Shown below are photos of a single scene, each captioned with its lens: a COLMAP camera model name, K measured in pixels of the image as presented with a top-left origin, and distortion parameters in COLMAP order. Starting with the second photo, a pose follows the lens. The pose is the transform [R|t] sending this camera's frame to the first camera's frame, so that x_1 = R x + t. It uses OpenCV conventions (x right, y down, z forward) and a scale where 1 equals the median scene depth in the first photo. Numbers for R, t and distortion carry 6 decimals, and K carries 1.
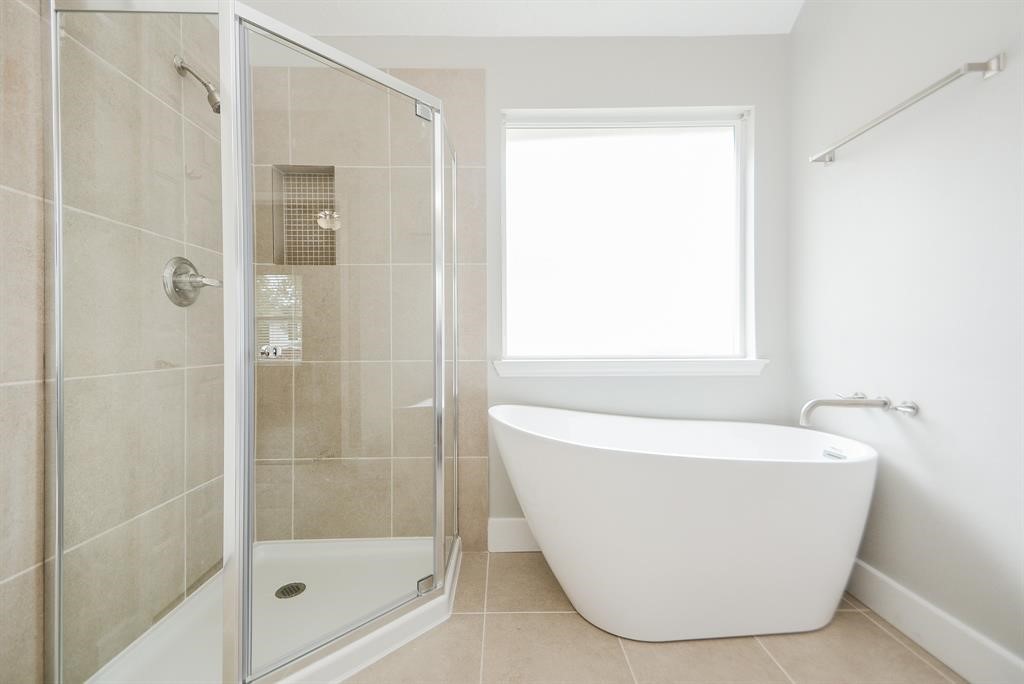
lens RADIAL K [[450.4, 0, 511.3], [0, 450.4, 334.4], [0, 0, 1]] dist [0.006743, -0.011072]
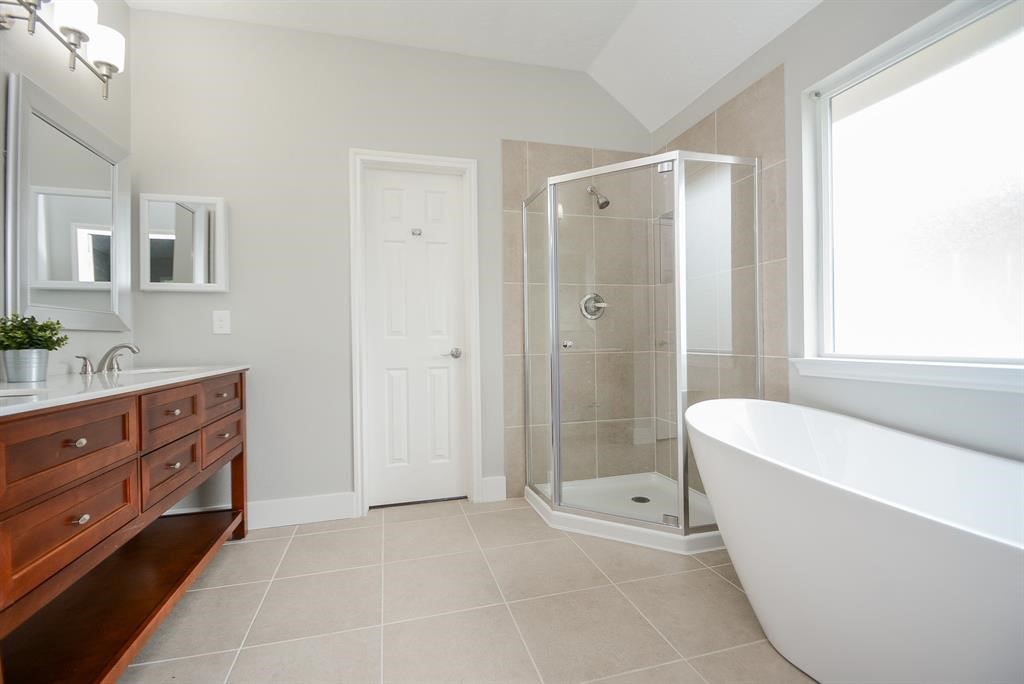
lens RADIAL K [[450.4, 0, 505.3], [0, 450.4, 338.5], [0, 0, 1]] dist [0.006743, -0.011072]
pose [[0.221369, -0.000686, -0.975190, 1.041951], [0.020956, 0.999772, 0.004054, -0.000229], [0.974965, -0.021334, 0.221333, 0.242987]]
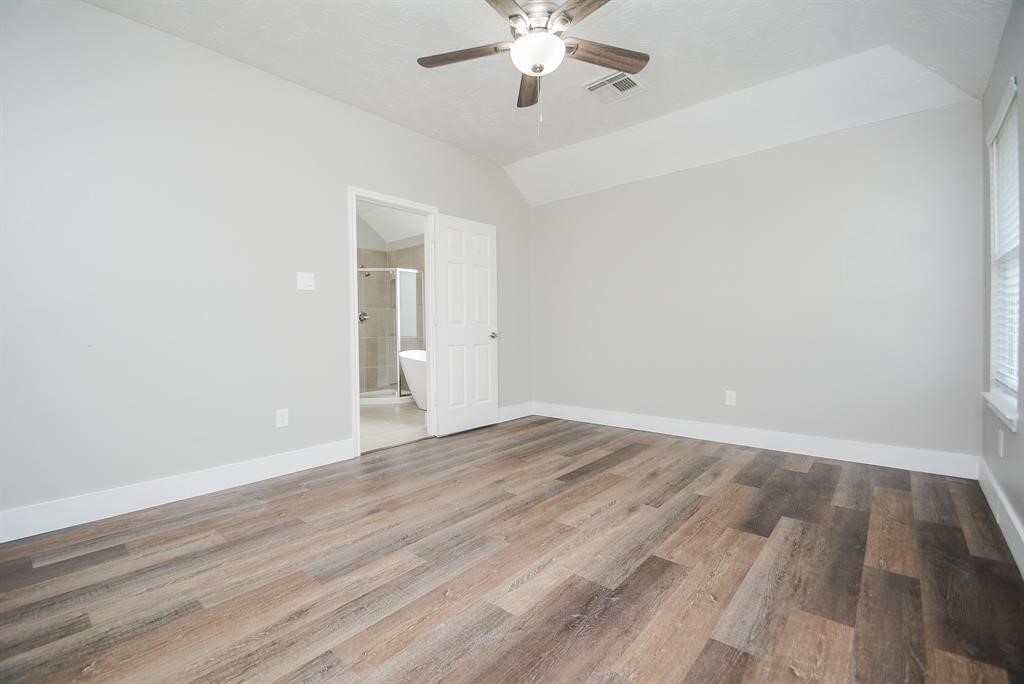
lens RADIAL K [[450.4, 0, 513.2], [0, 450.4, 333.3], [0, 0, 1]] dist [0.006743, -0.011072]
pose [[0.742402, 0.010690, -0.669869, 3.278952], [0.013696, 0.999422, 0.031129, -0.087356], [0.669815, -0.032285, 0.741826, -1.232418]]
